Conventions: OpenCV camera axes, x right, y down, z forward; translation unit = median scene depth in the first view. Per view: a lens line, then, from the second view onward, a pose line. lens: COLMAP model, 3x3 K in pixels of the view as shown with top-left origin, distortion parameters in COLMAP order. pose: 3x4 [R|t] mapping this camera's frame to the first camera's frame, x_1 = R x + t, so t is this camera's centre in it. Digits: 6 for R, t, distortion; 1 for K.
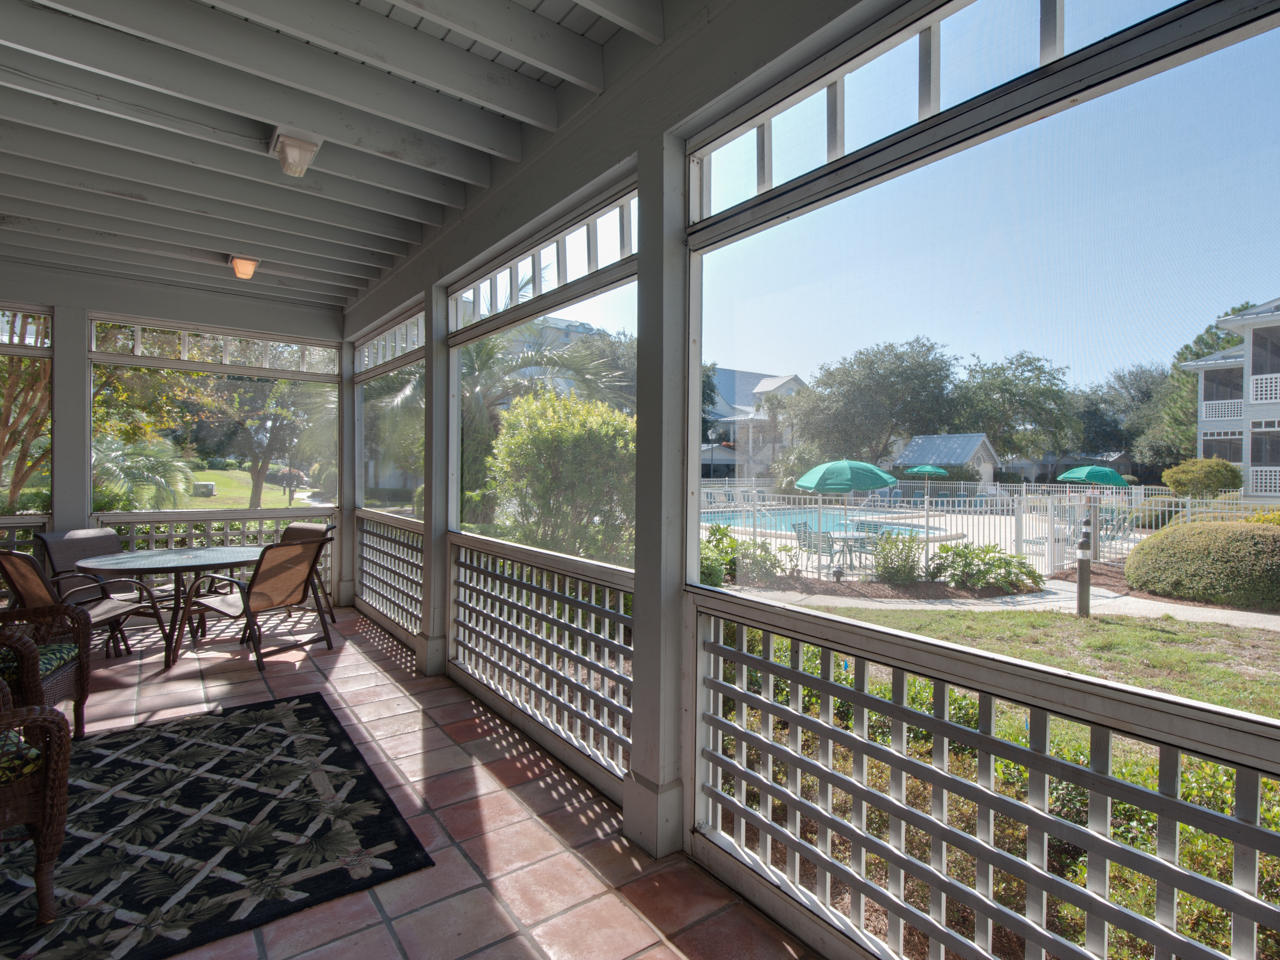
lens RADIAL K [[667.1, 0, 737.8], [0, 667.1, 471.7], [0, 0, 1]] dist [0.013767, -0.000867]
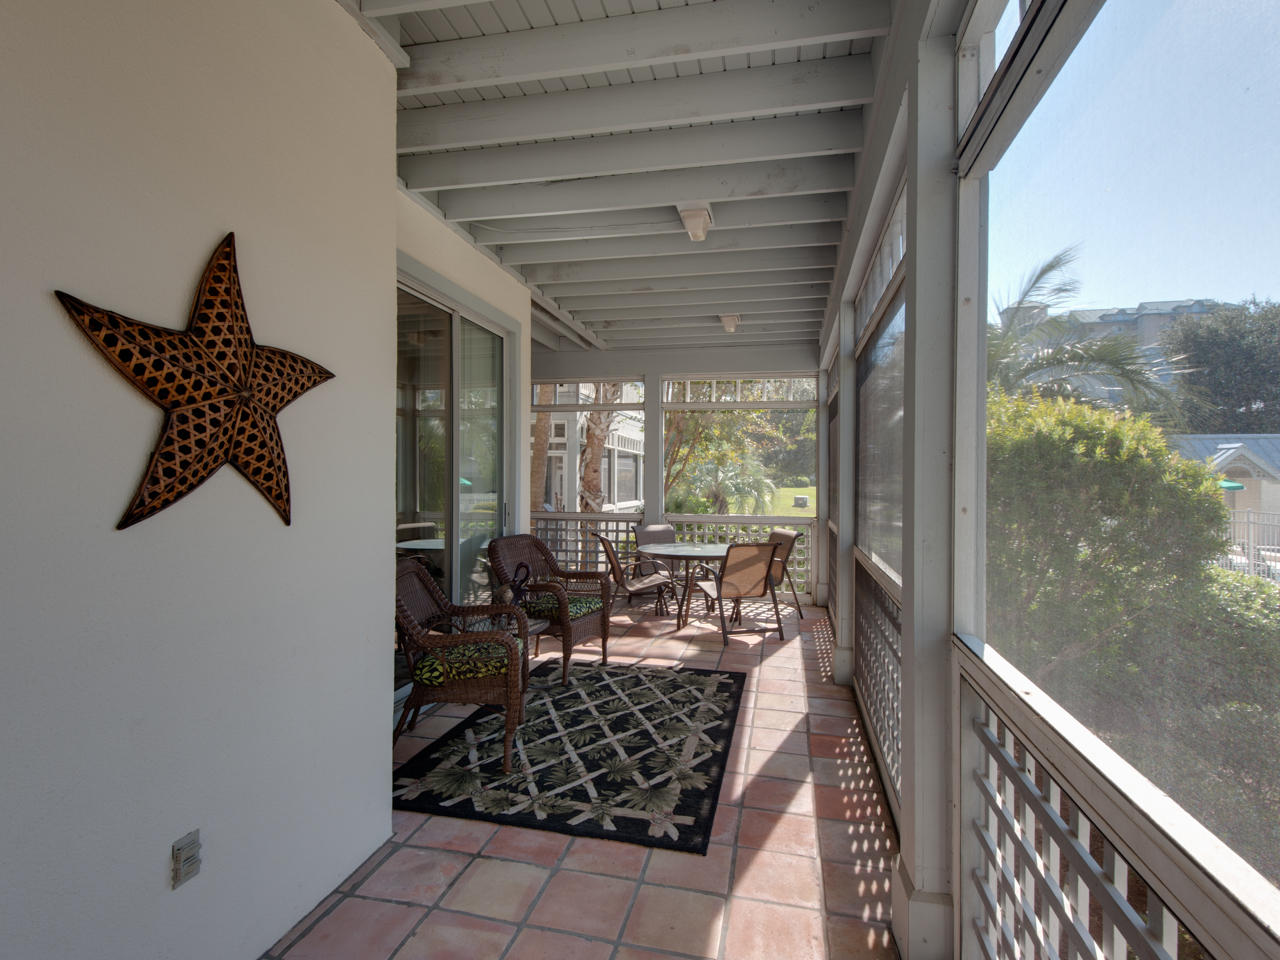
lens RADIAL K [[652.1, 0, 640.0], [0, 652.1, 480.0], [0, 0, 1]] dist [0.029641, -0.000569]
pose [[0.594839, -0.006491, -0.803819, 0.223056], [-0.003716, 0.999935, -0.010824, 0.006605], [0.803837, 0.009426, 0.594775, 0.209514]]
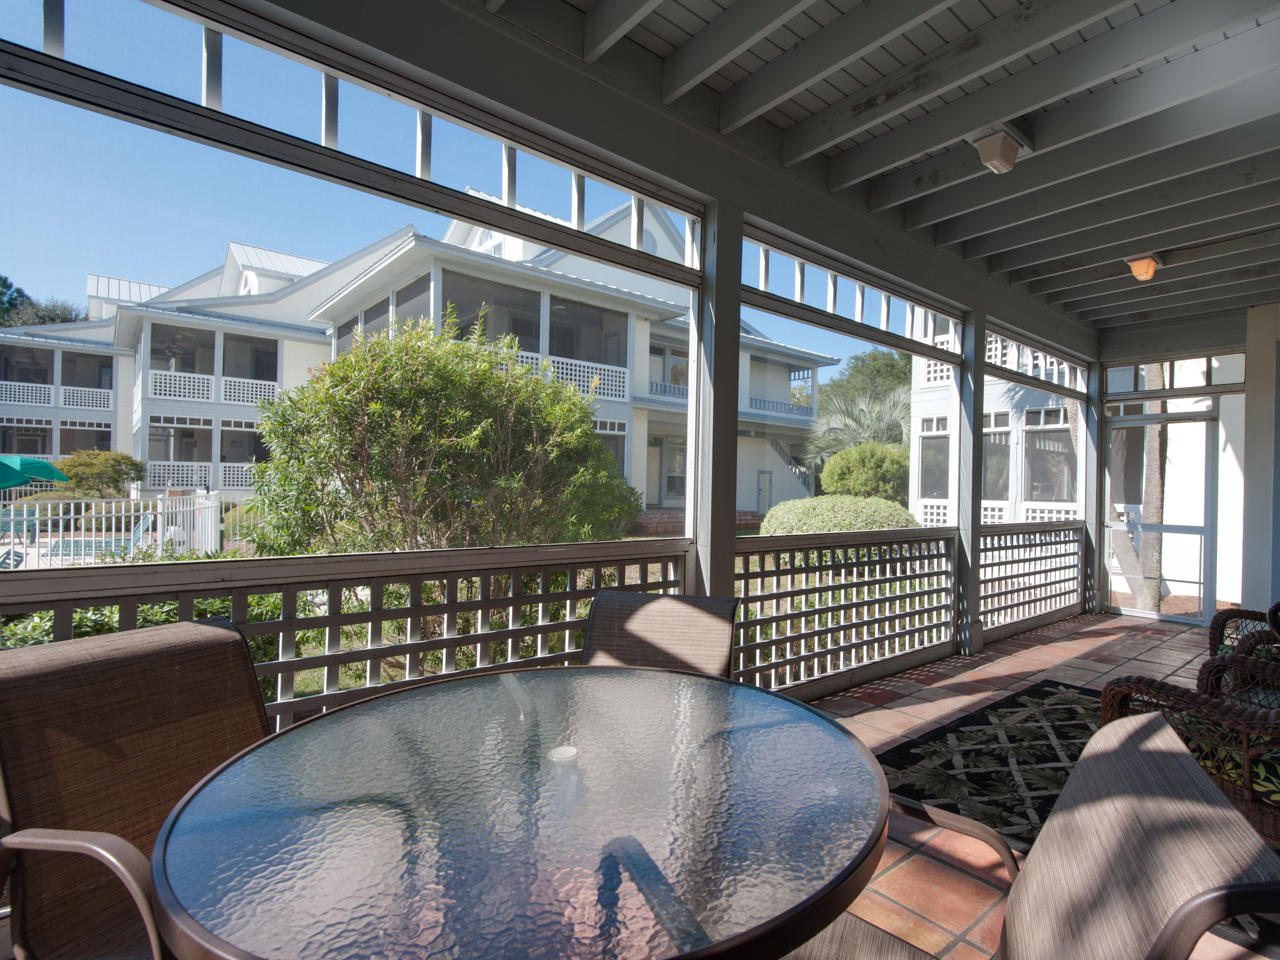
lens RADIAL K [[648.8, 0, 686.1], [0, 648.8, 477.3], [0, 0, 1]] dist [0.029522, -0.000137]
pose [[-0.009936, -0.003075, 0.999946, -1.601965], [-0.015492, 0.999876, 0.002921, 0.015932], [-0.999831, -0.015462, -0.009982, 1.425195]]
